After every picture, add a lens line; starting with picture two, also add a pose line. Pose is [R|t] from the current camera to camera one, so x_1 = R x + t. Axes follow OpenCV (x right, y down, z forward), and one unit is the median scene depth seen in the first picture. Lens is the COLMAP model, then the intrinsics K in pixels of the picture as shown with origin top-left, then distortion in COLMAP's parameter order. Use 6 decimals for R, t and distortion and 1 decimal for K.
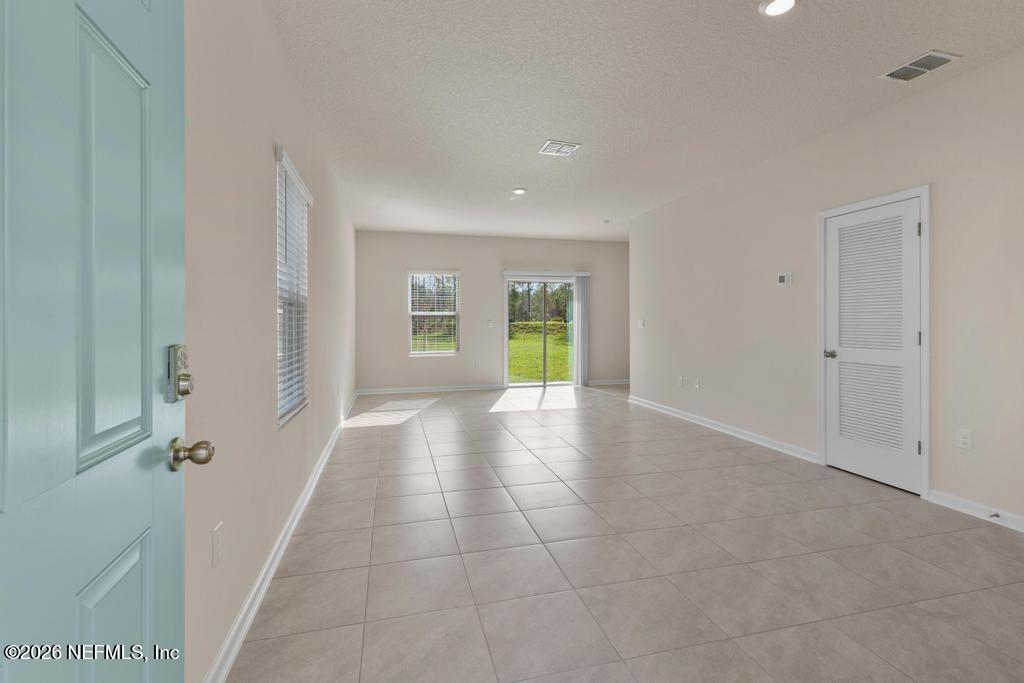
lens RADIAL K [[470.1, 0, 512.7], [0, 470.1, 319.9], [0, 0, 1]] dist [0.000402, 0.000132]
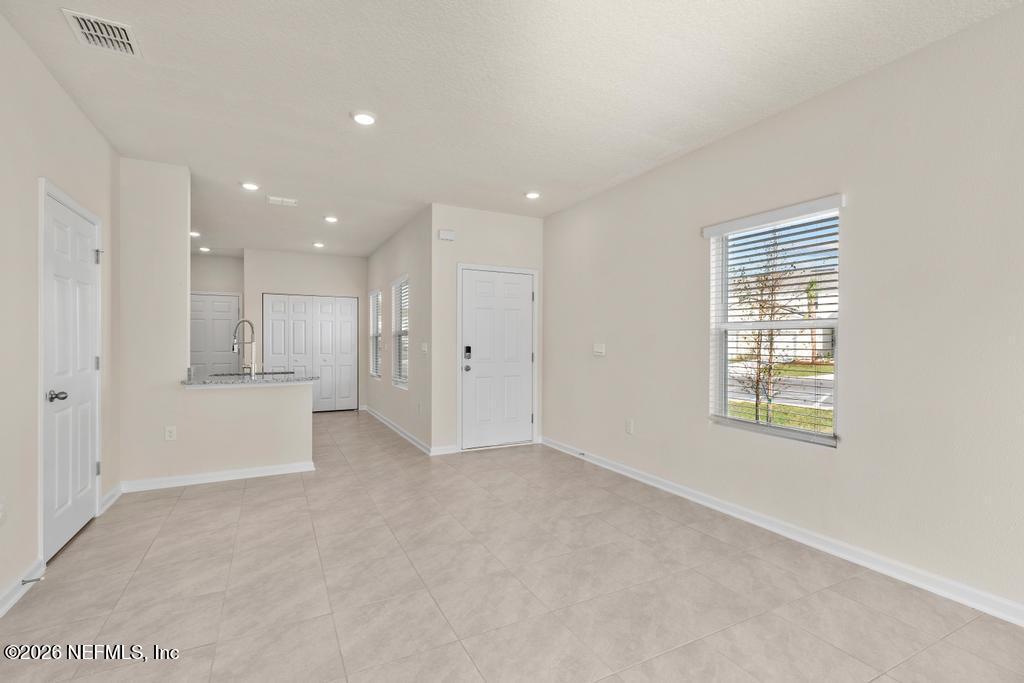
lens RADIAL K [[465.5, 0, 512.0], [0, 465.5, 341.5], [0, 0, 1]] dist [0.003302, 0.000214]
pose [[-0.975009, -0.000411, -0.222163, 0.127690], [0.000434, 0.999993, -0.003758, -0.002735], [0.222163, -0.003761, -0.975002, 0.696043]]
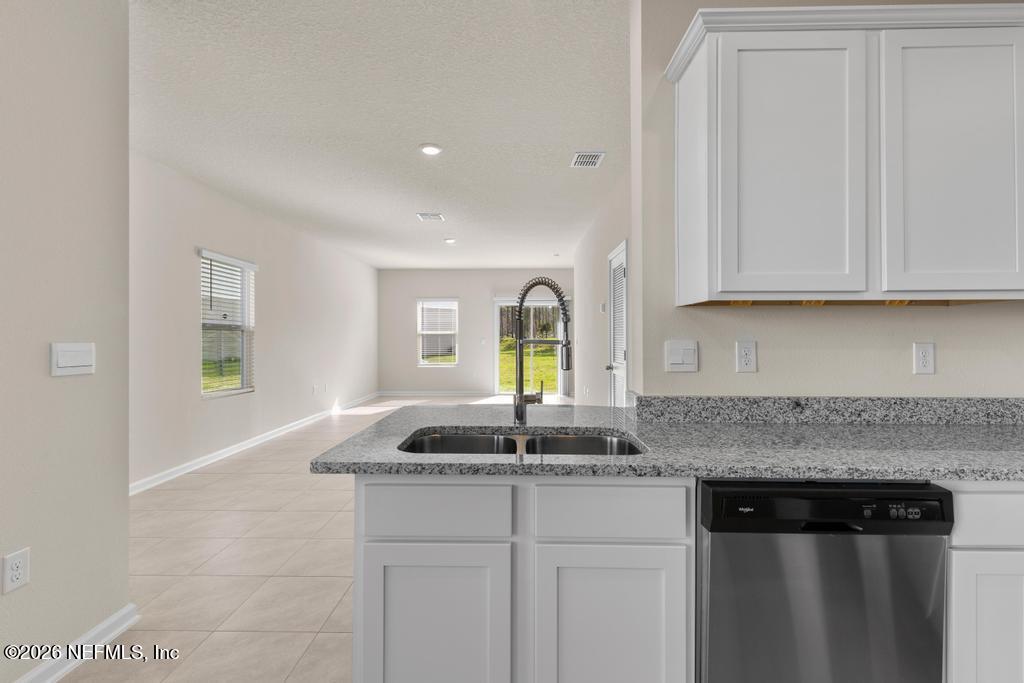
lens RADIAL K [[463.3, 0, 508.3], [0, 463.3, 335.1], [0, 0, 1]] dist [0.008525, -0.000034]
pose [[0.961265, 0.000709, -0.275626, 0.361351], [-0.000954, 0.999999, -0.000752, -0.007034], [0.275626, 0.000985, 0.961265, -0.135328]]
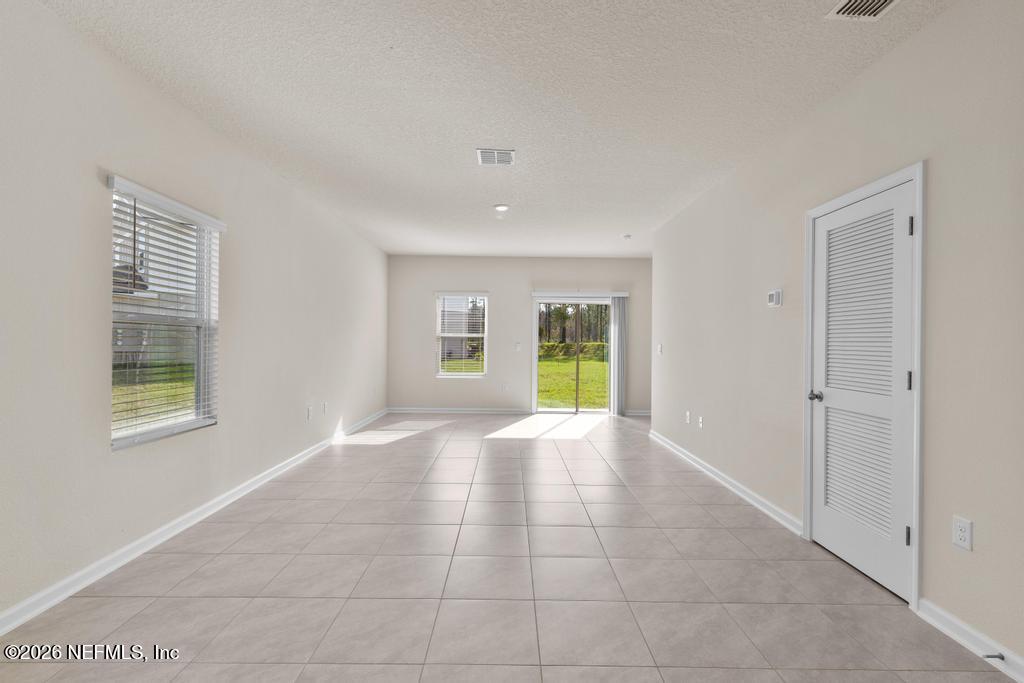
lens RADIAL K [[461.5, 0, 509.5], [0, 461.5, 340.0], [0, 0, 1]] dist [0.002118, -0.000335]
pose [[0.968766, 0.013421, -0.247614, 0.180859], [-0.013741, 0.999905, 0.000438, -0.005764], [0.247597, 0.002978, 0.968859, 0.071405]]
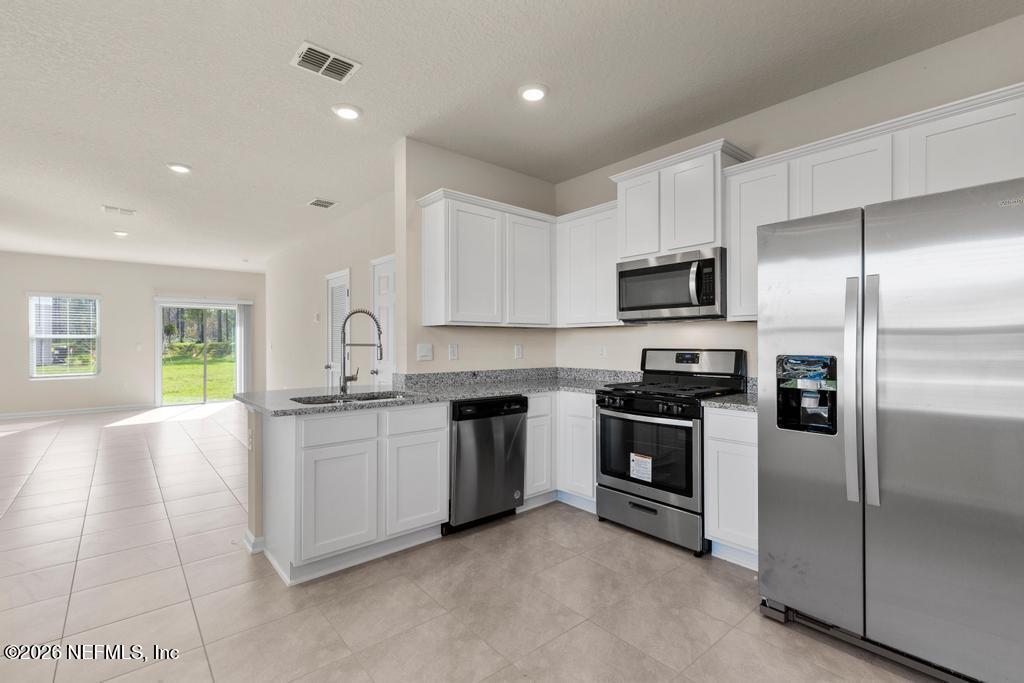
lens RADIAL K [[465.5, 0, 512.0], [0, 465.5, 341.5], [0, 0, 1]] dist [0.003302, 0.000214]
pose [[0.900740, 0.002098, 0.434353, 0.264324], [-0.003070, 0.999994, 0.001536, -0.007811], [-0.434347, -0.002717, 0.900742, -0.319019]]
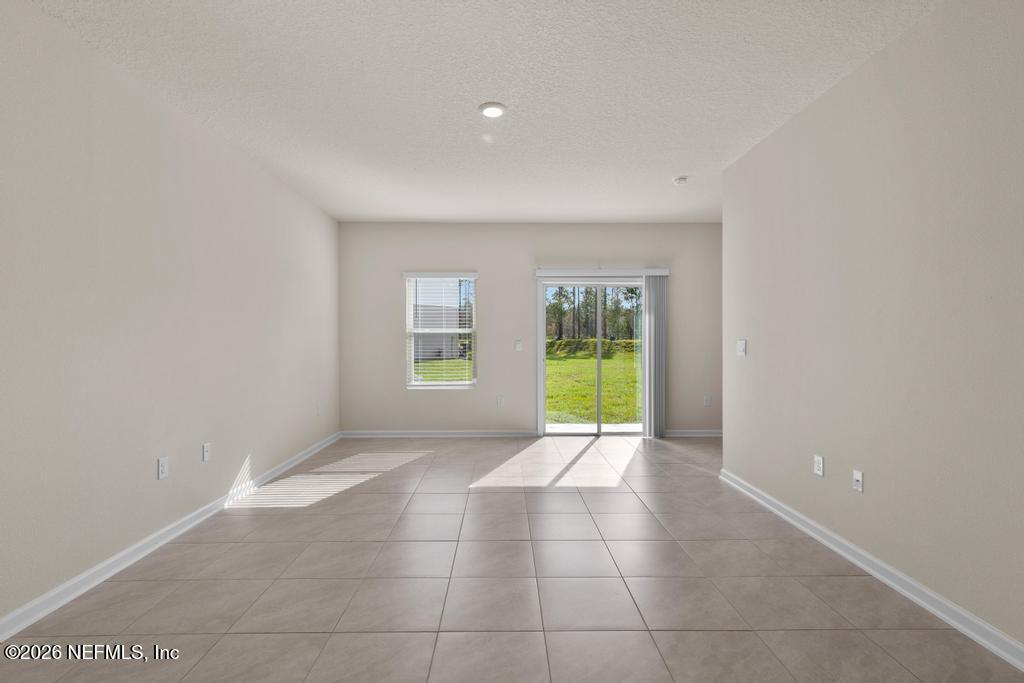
lens RADIAL K [[453.1, 0, 508.2], [0, 453.1, 343.4], [0, 0, 1]] dist [0.001861, 0.000187]
pose [[0.969608, 0.001664, -0.244658, 0.112030], [0.001656, 0.999909, 0.013363, -0.003865], [0.244658, -0.013362, 0.969517, 0.340953]]
